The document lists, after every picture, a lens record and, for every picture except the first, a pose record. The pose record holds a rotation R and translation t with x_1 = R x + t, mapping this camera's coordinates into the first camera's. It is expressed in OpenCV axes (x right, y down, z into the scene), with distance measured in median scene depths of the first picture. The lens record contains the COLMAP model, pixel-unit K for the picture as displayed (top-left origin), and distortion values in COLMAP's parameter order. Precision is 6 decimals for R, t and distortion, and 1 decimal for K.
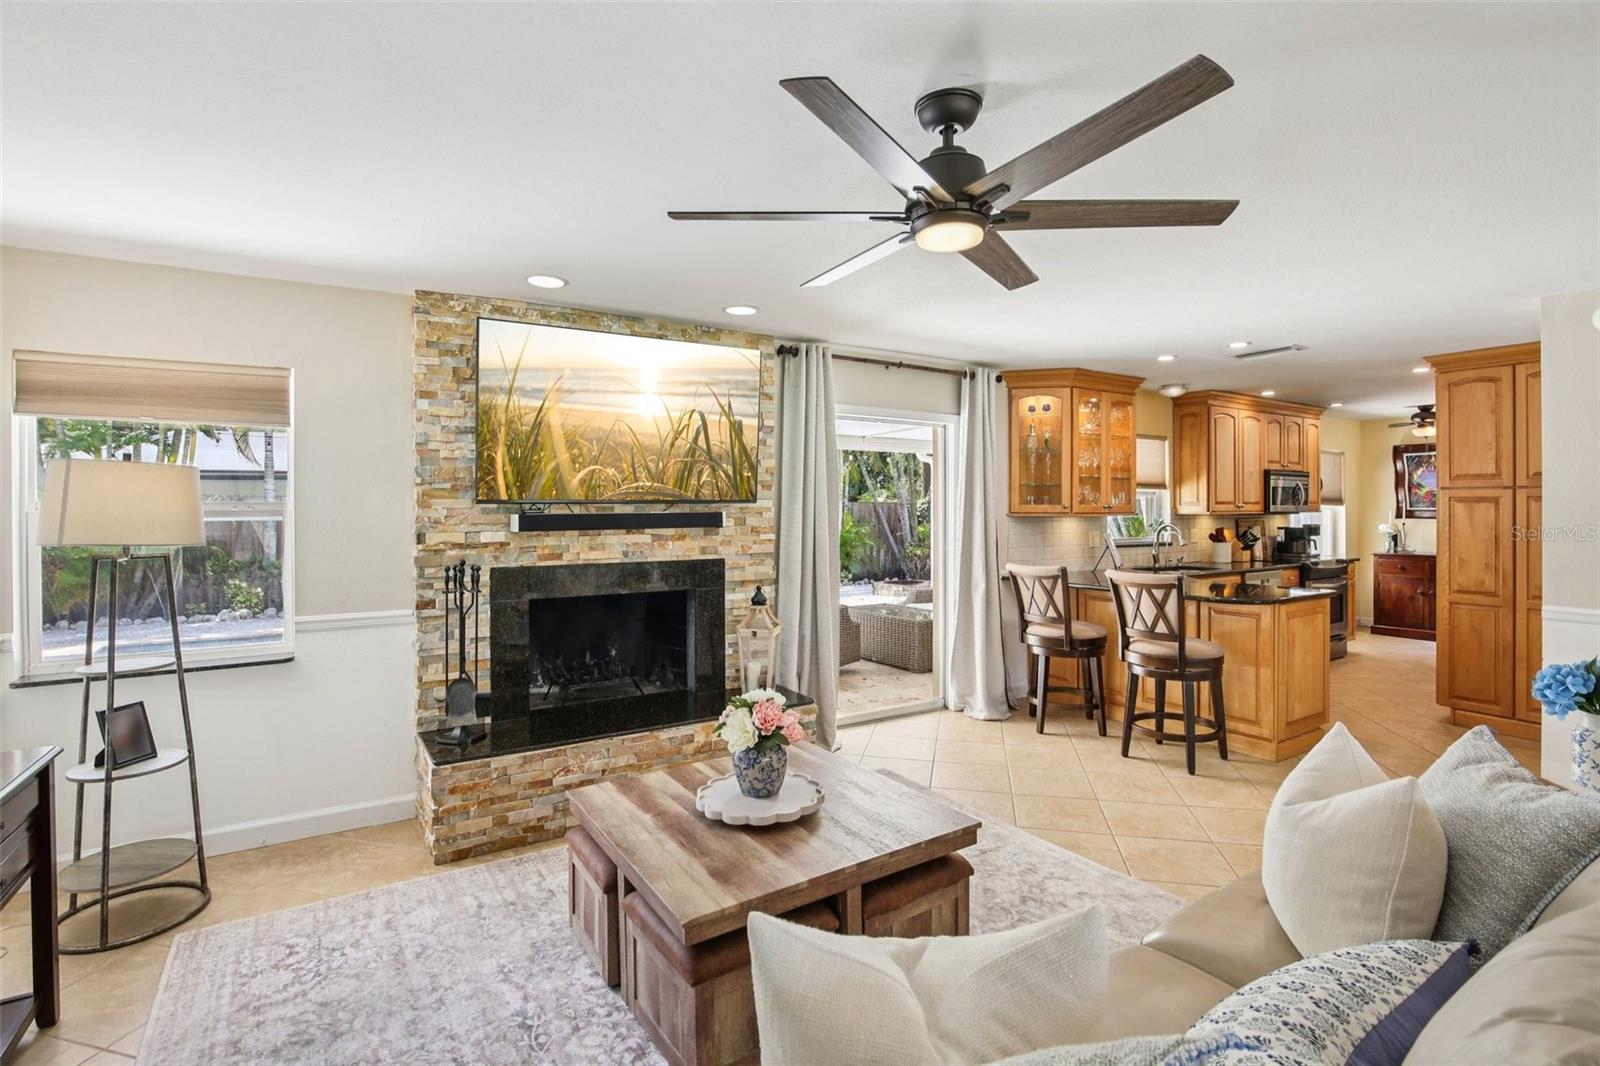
lens RADIAL K [[755.4, 0, 776.2], [0, 755.4, 502.8], [0, 0, 1]] dist [-0.037329, 0.007751]
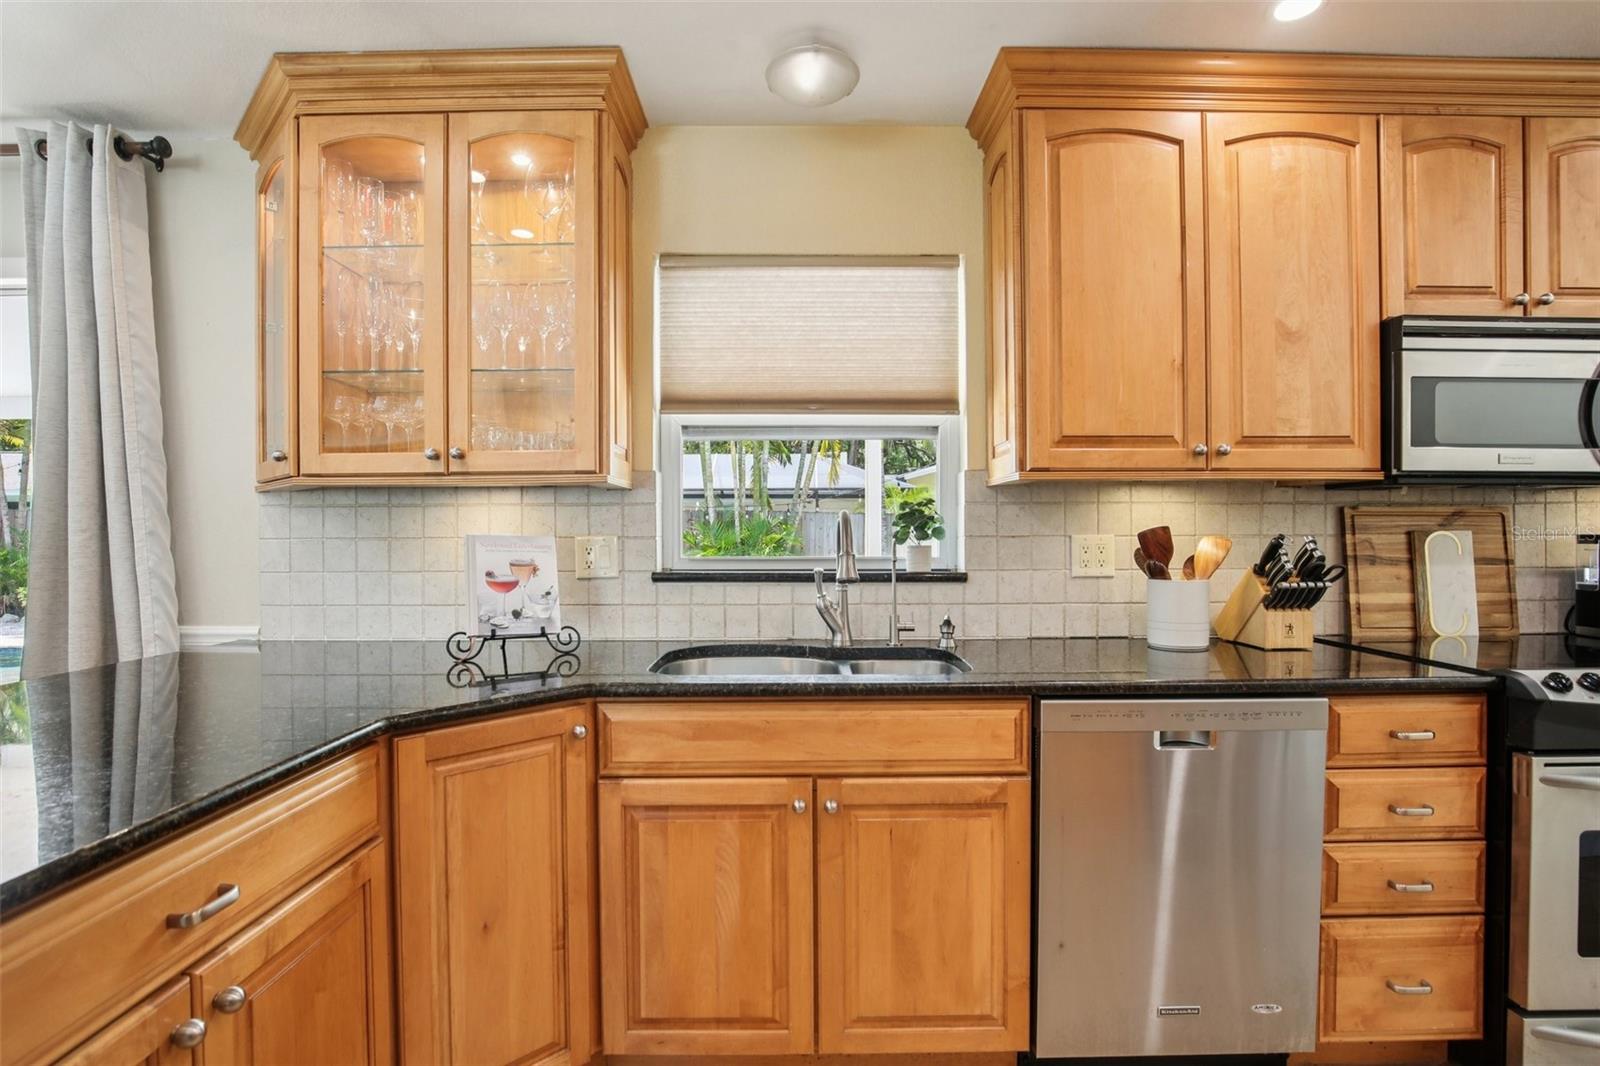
lens RADIAL K [[755.4, 0, 795.9], [0, 755.4, 537.1], [0, 0, 1]] dist [-0.037329, 0.007751]
pose [[0.854551, 0.000229, -0.519367, 0.919622], [0.003528, 0.999974, 0.006247, 0.049939], [0.519355, -0.007170, 0.854529, 0.983281]]
